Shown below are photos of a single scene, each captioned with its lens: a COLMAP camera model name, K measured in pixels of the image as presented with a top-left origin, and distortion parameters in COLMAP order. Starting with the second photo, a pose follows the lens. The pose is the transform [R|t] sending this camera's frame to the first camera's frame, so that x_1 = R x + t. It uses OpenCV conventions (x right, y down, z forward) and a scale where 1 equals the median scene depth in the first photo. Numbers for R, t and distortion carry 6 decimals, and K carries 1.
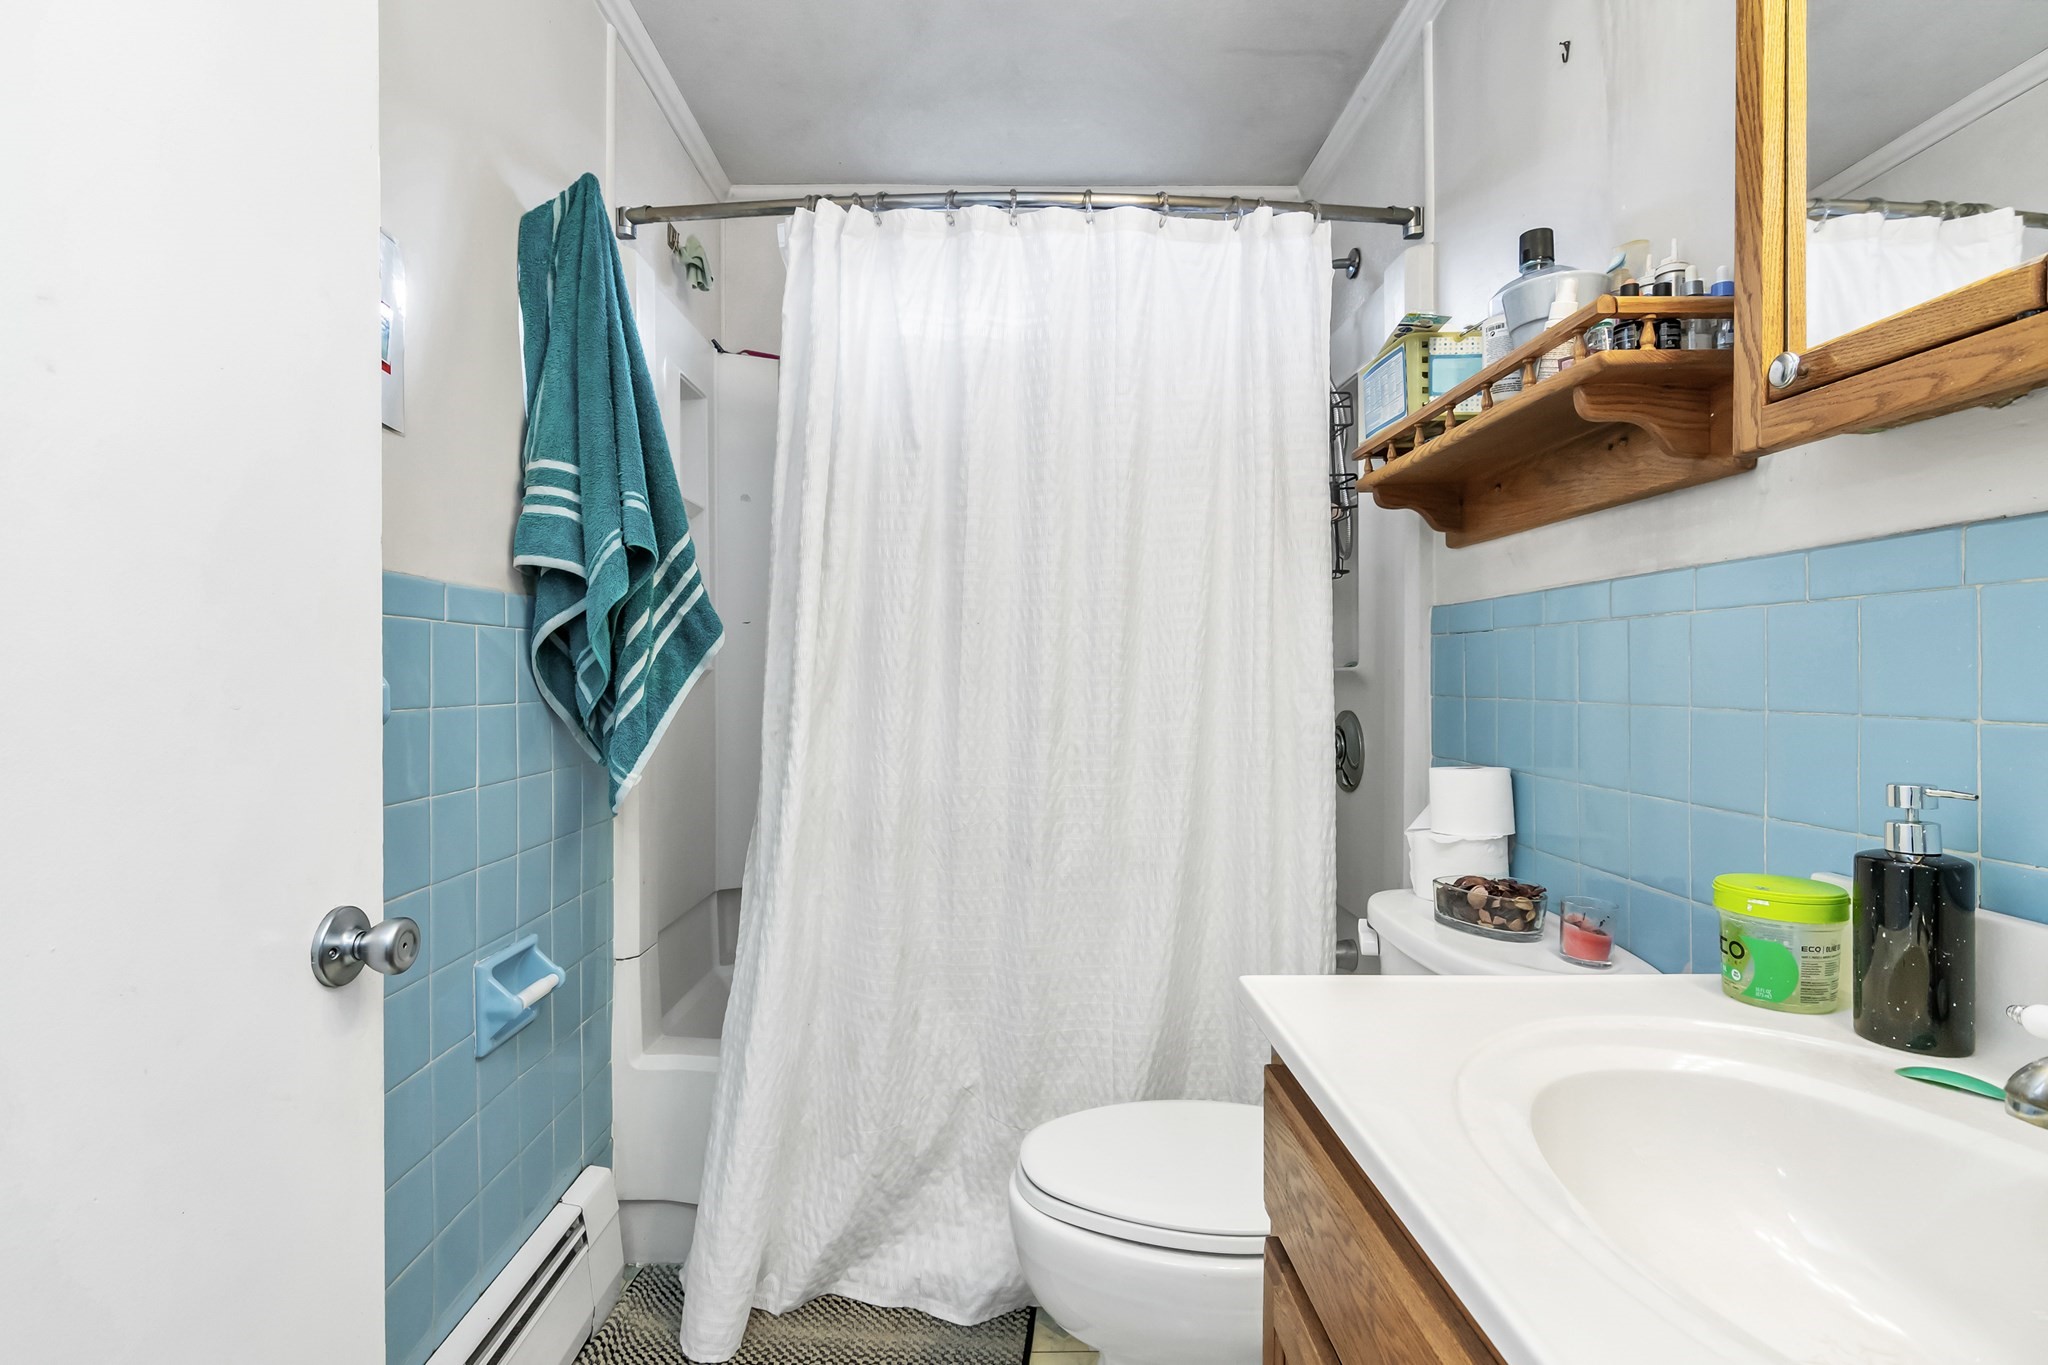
lens RADIAL K [[996.0, 0, 1020.5], [0, 996.0, 672.3], [0, 0, 1]] dist [0.000279, 0.001212]
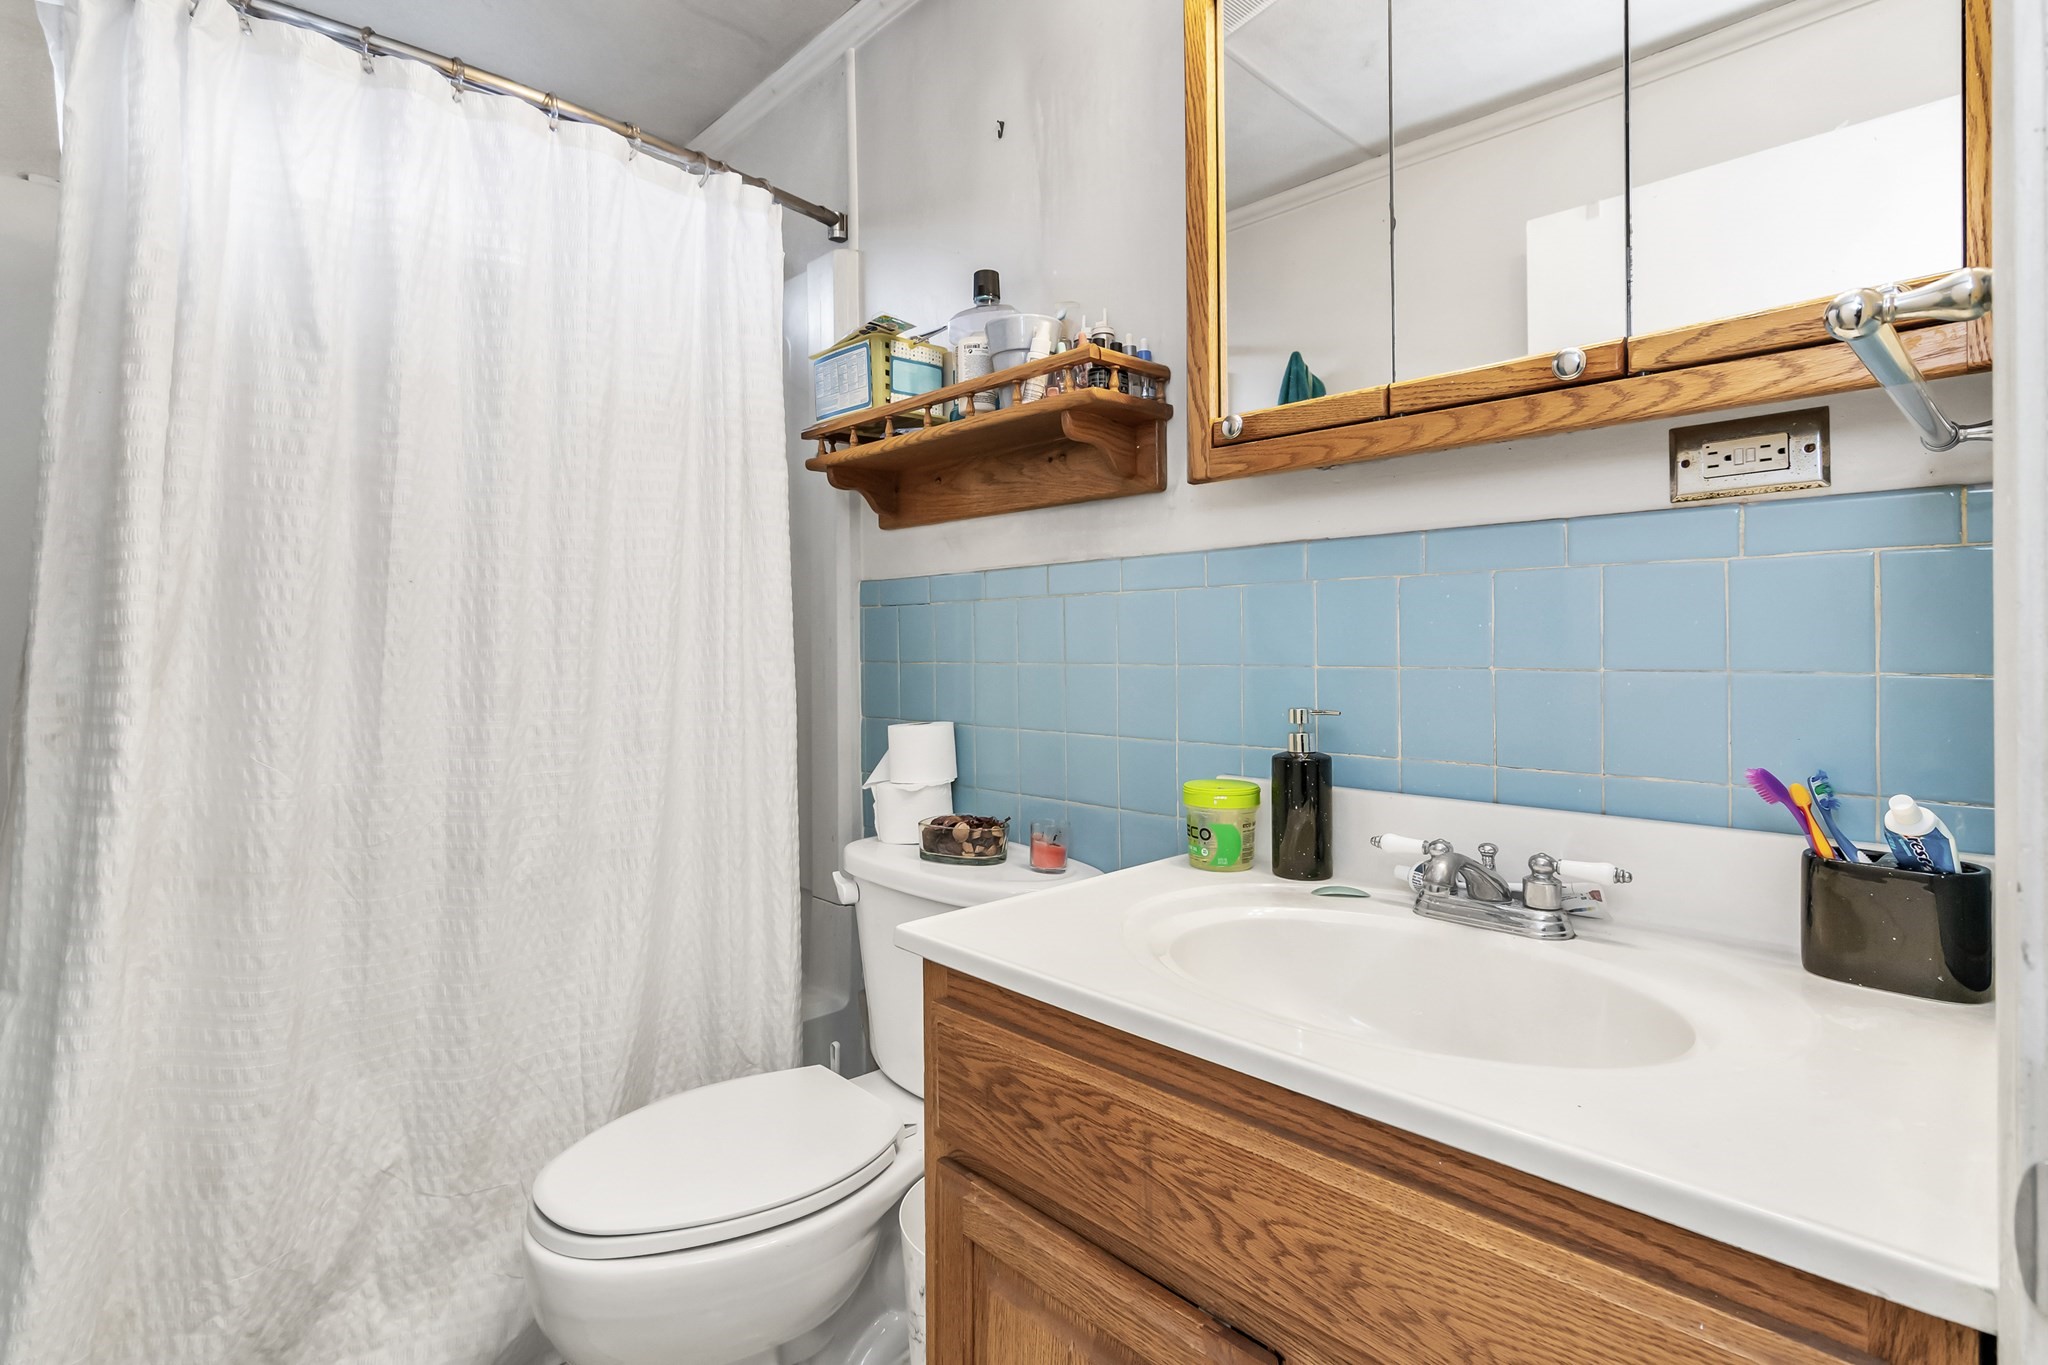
lens RADIAL K [[996.0, 0, 1029.0], [0, 996.0, 641.8], [0, 0, 1]] dist [0.000279, 0.001212]
pose [[0.733273, -0.005420, 0.679913, -0.223279], [0.007775, 0.999970, -0.000414, 0.003527], [-0.679890, 0.005590, 0.733293, 0.074589]]
